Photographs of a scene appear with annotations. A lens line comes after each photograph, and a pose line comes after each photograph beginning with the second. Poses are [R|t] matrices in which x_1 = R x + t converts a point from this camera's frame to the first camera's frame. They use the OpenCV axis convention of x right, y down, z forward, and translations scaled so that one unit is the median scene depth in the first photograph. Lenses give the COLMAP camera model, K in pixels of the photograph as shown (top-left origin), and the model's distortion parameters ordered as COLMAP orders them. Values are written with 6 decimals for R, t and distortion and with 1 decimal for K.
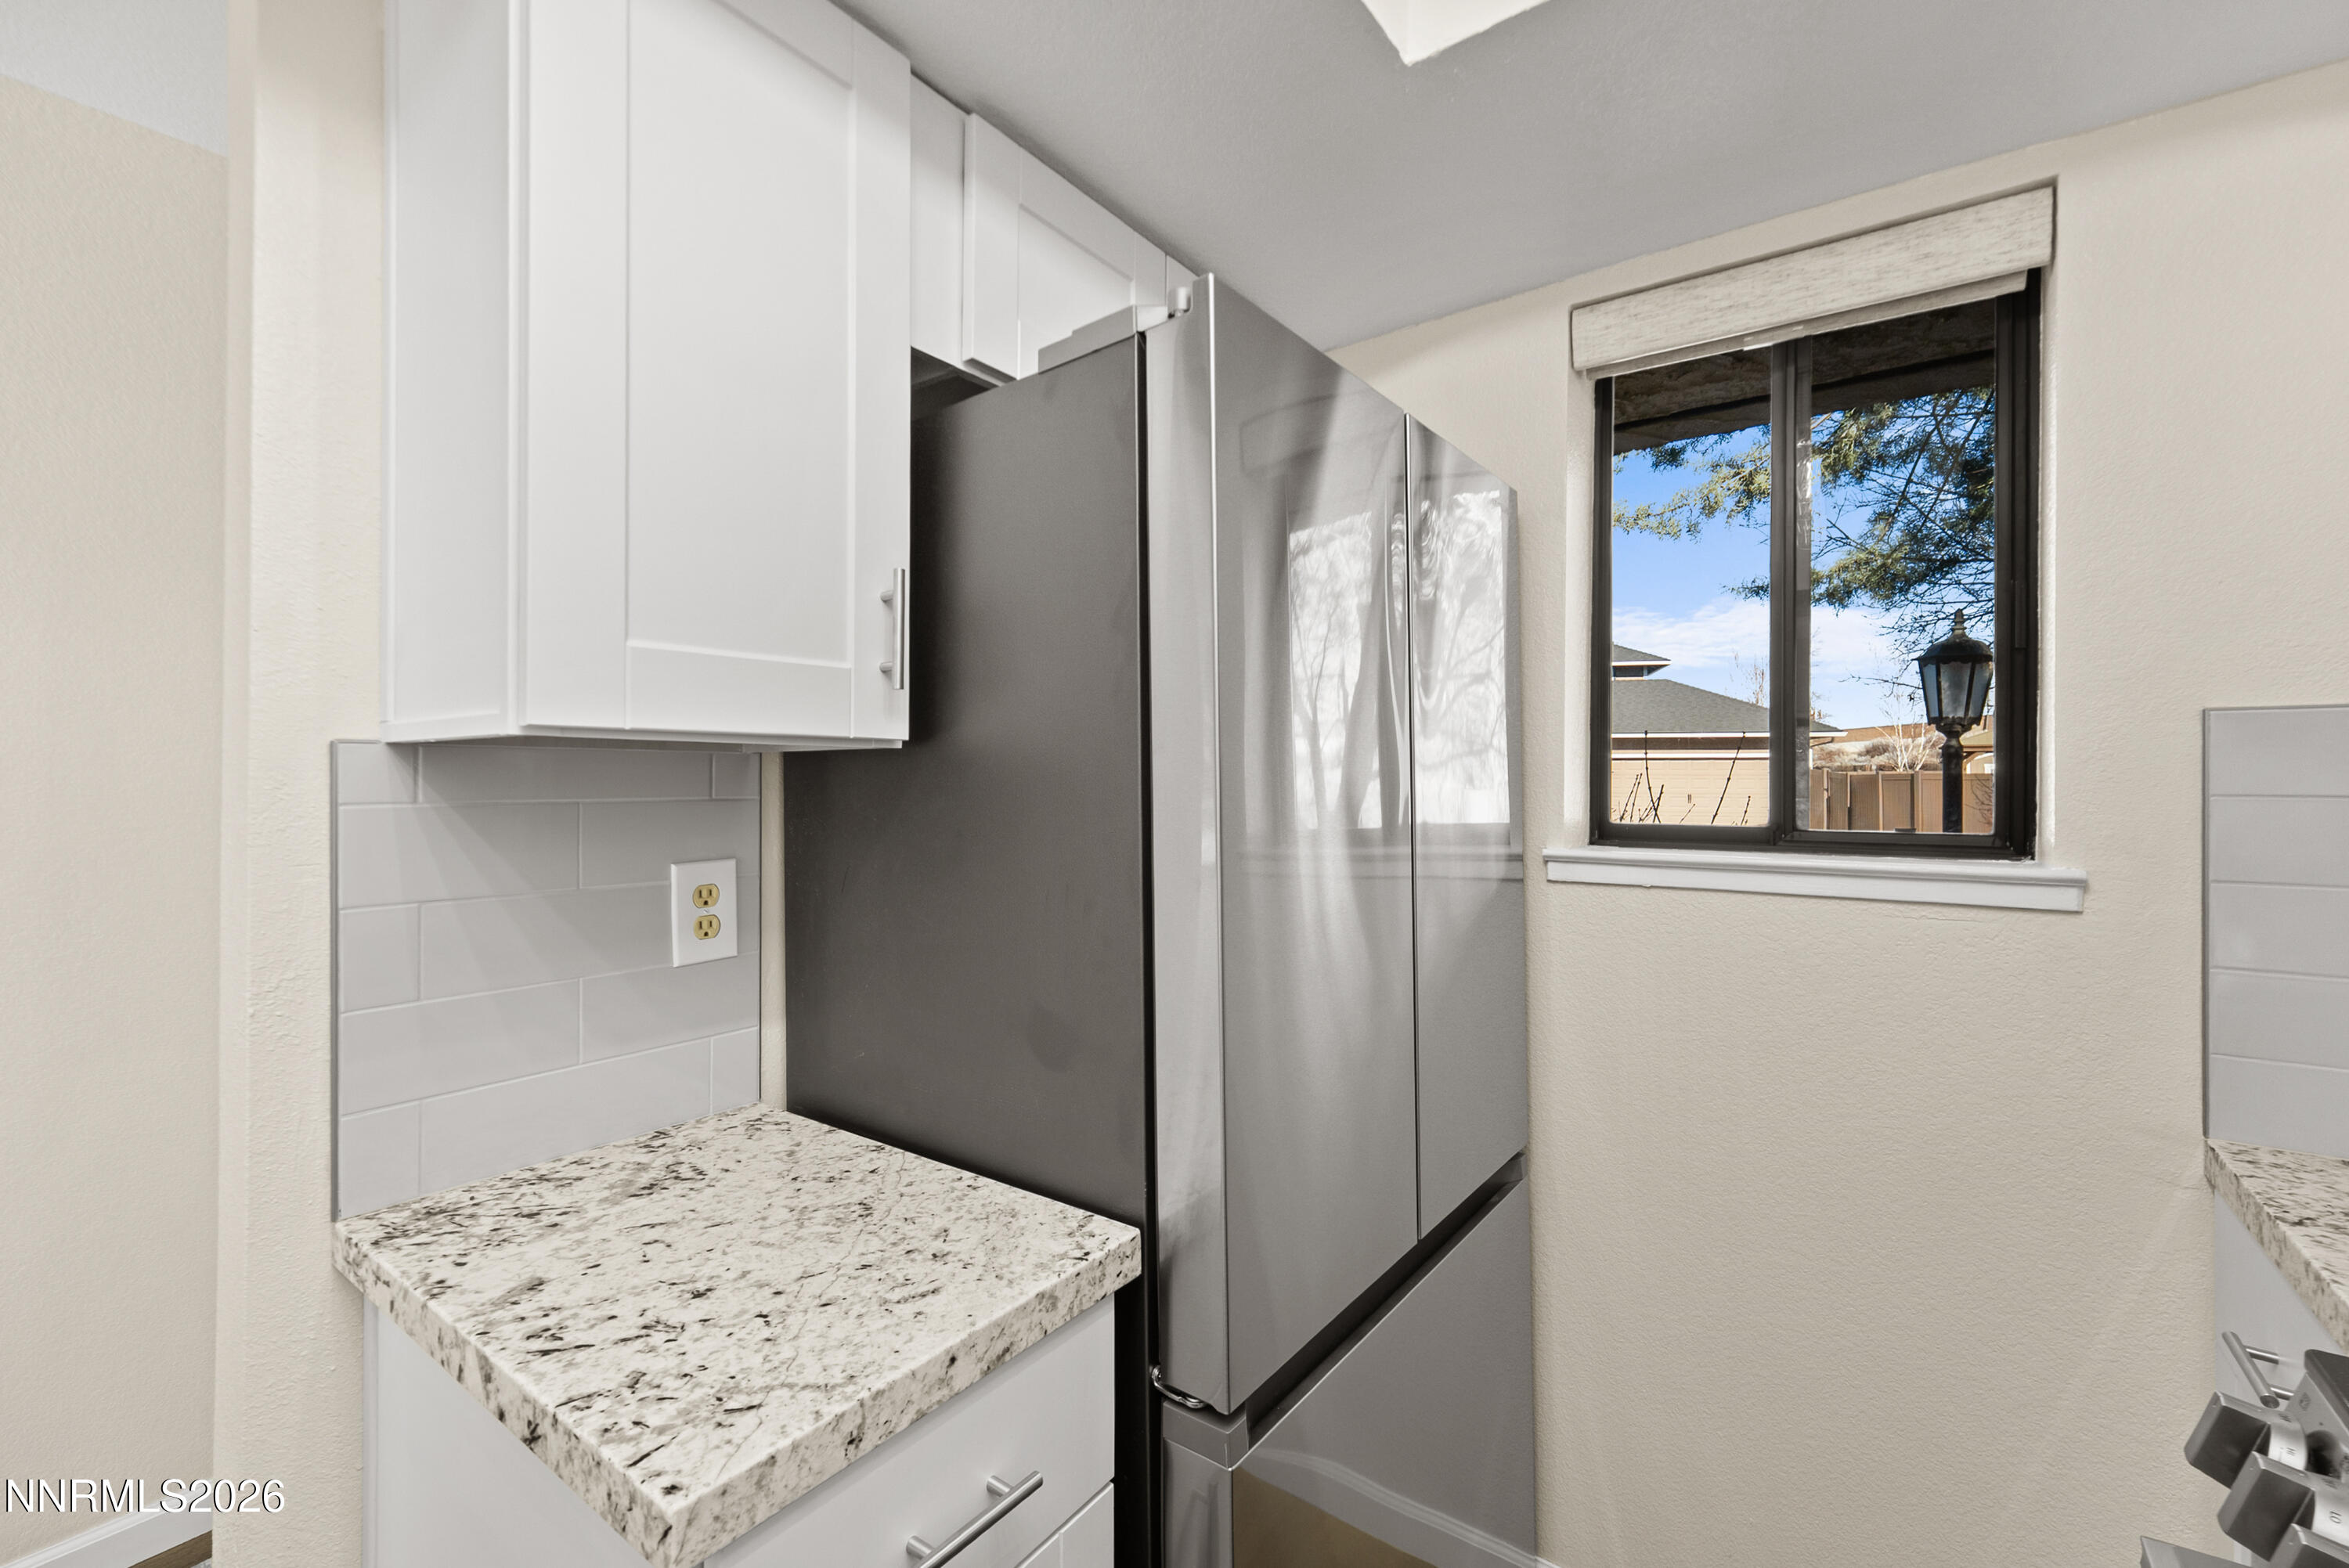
lens RADIAL K [[946.6, 0, 1183.9], [0, 946.6, 783.5], [0, 0, 1]] dist [0.001203, 0.000138]
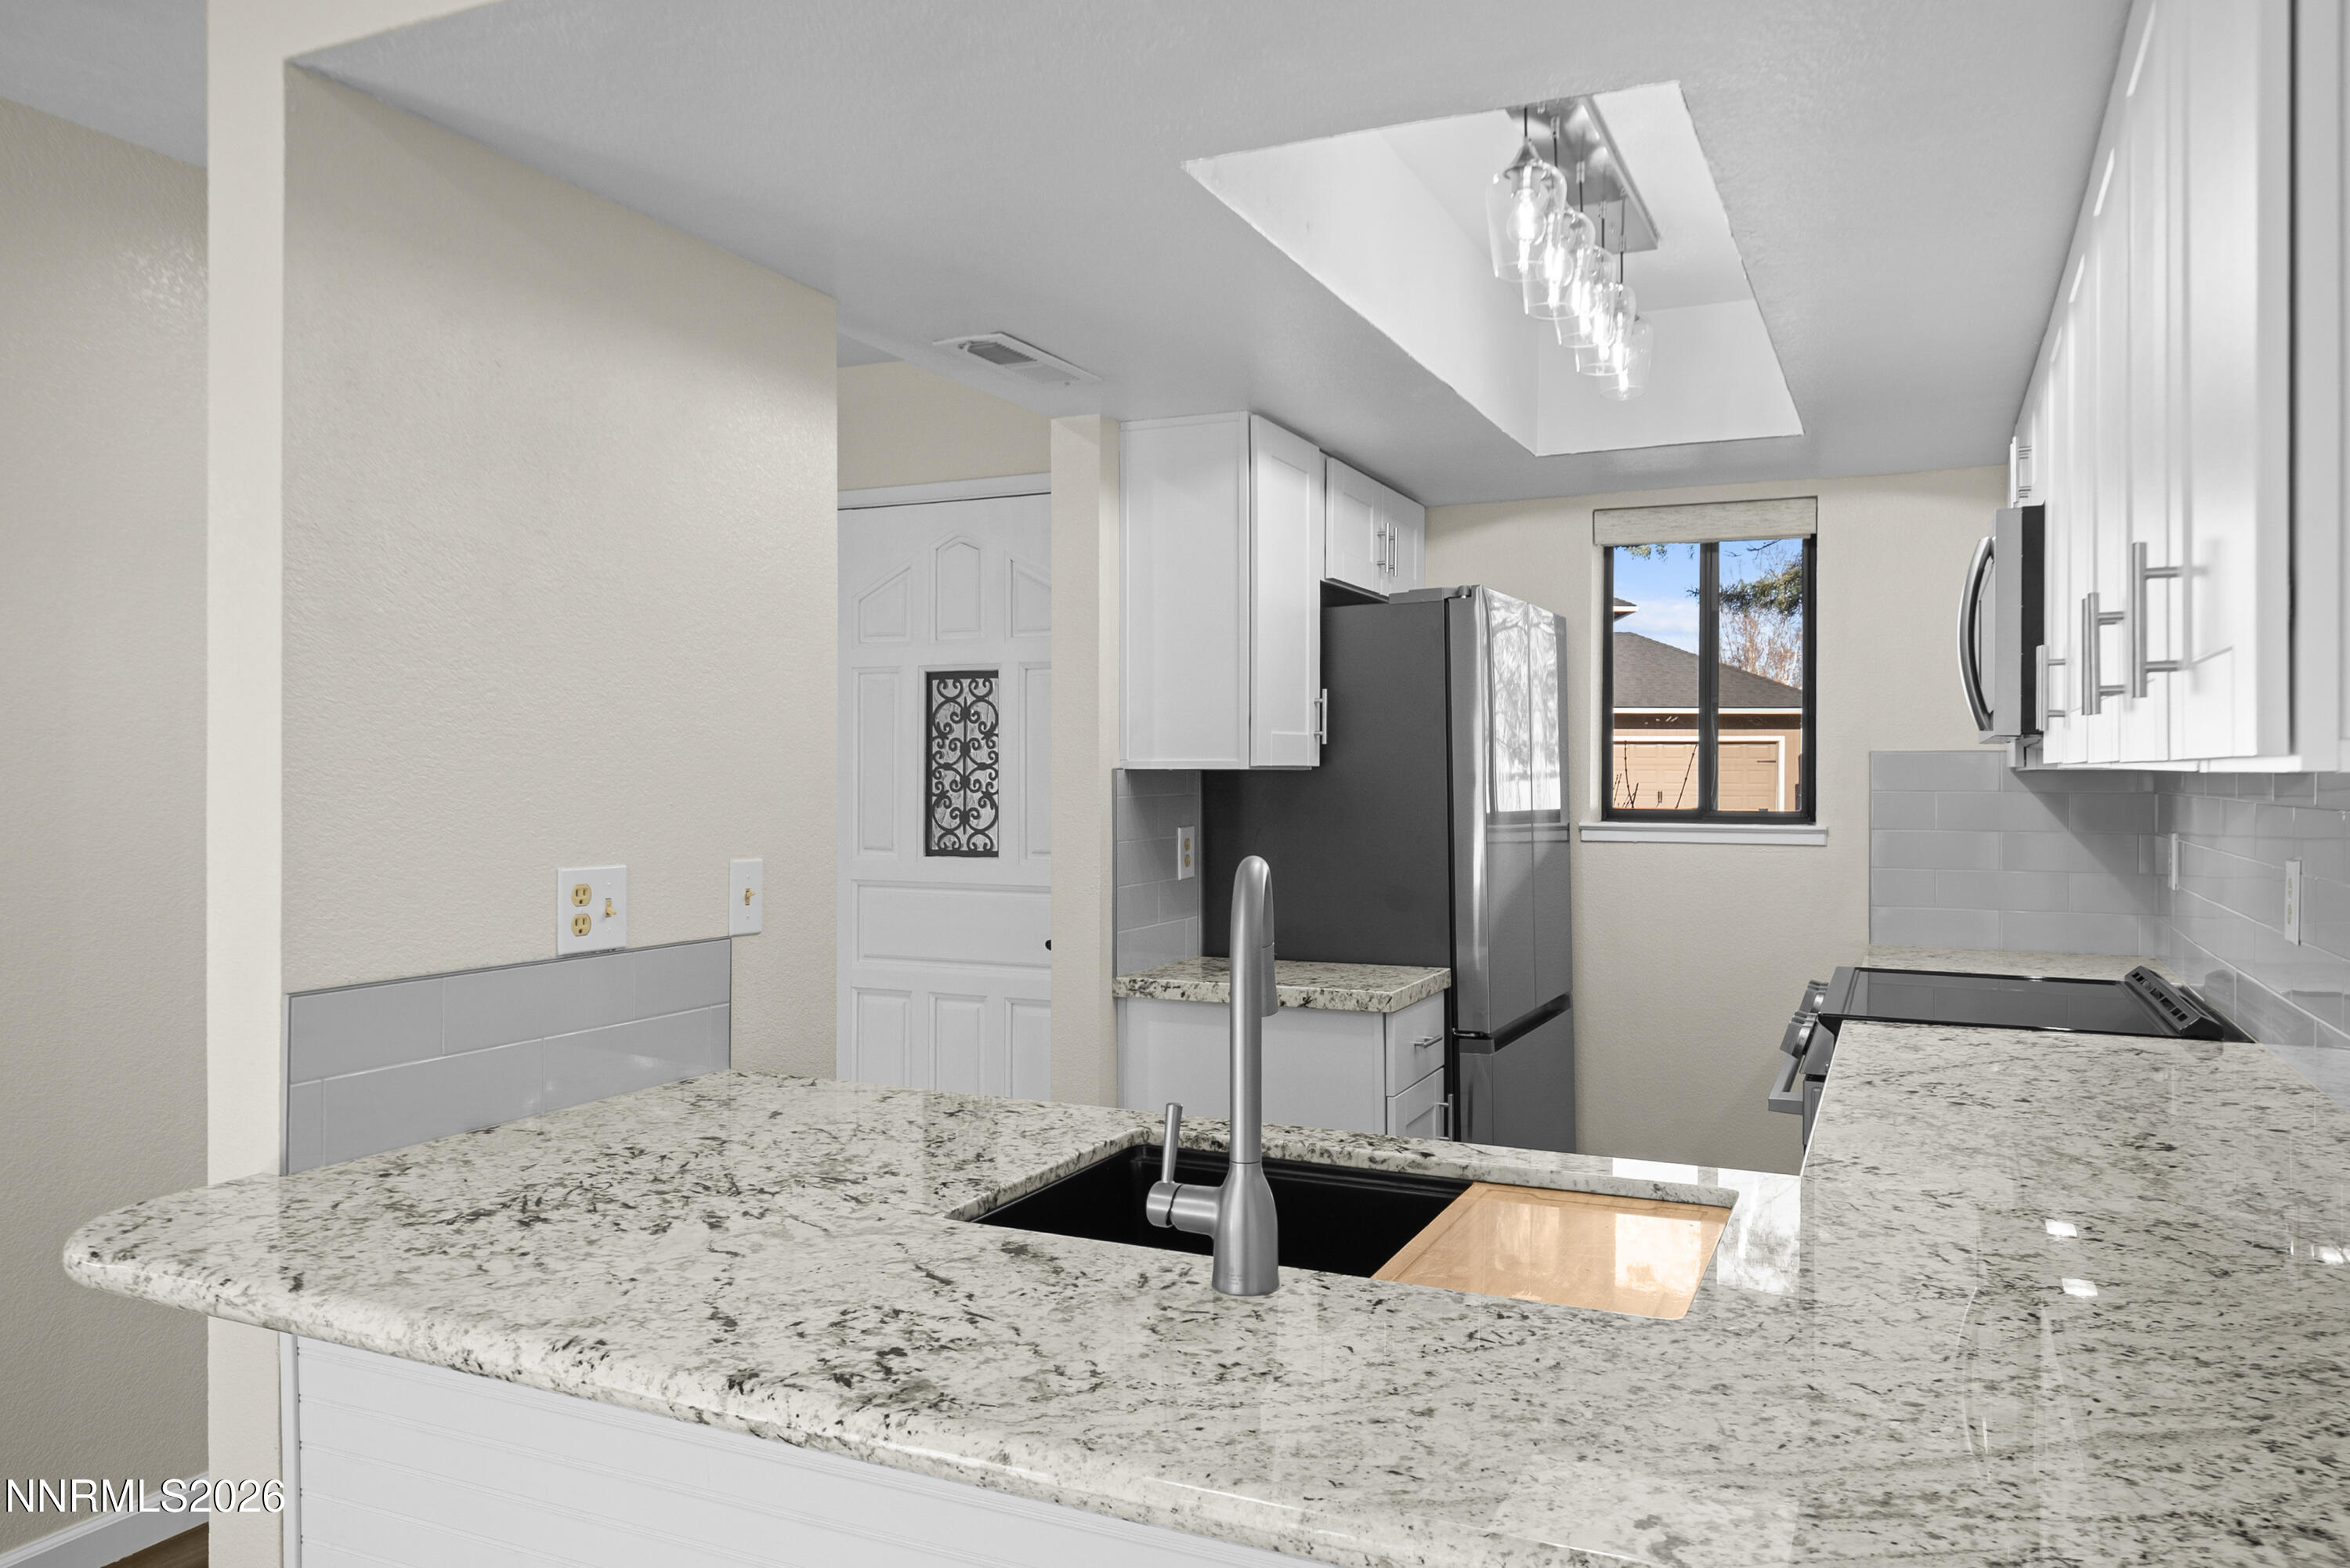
lens RADIAL K [[1641.6, 0, 1175.0], [0, 1641.6, 784.0], [0, 0, 1]] dist [0.007677, 0.001814]
pose [[0.979253, -0.001271, 0.202637, -1.114983], [0.000522, 0.999993, 0.003748, -0.015430], [-0.202640, -0.003565, 0.979247, -2.098520]]
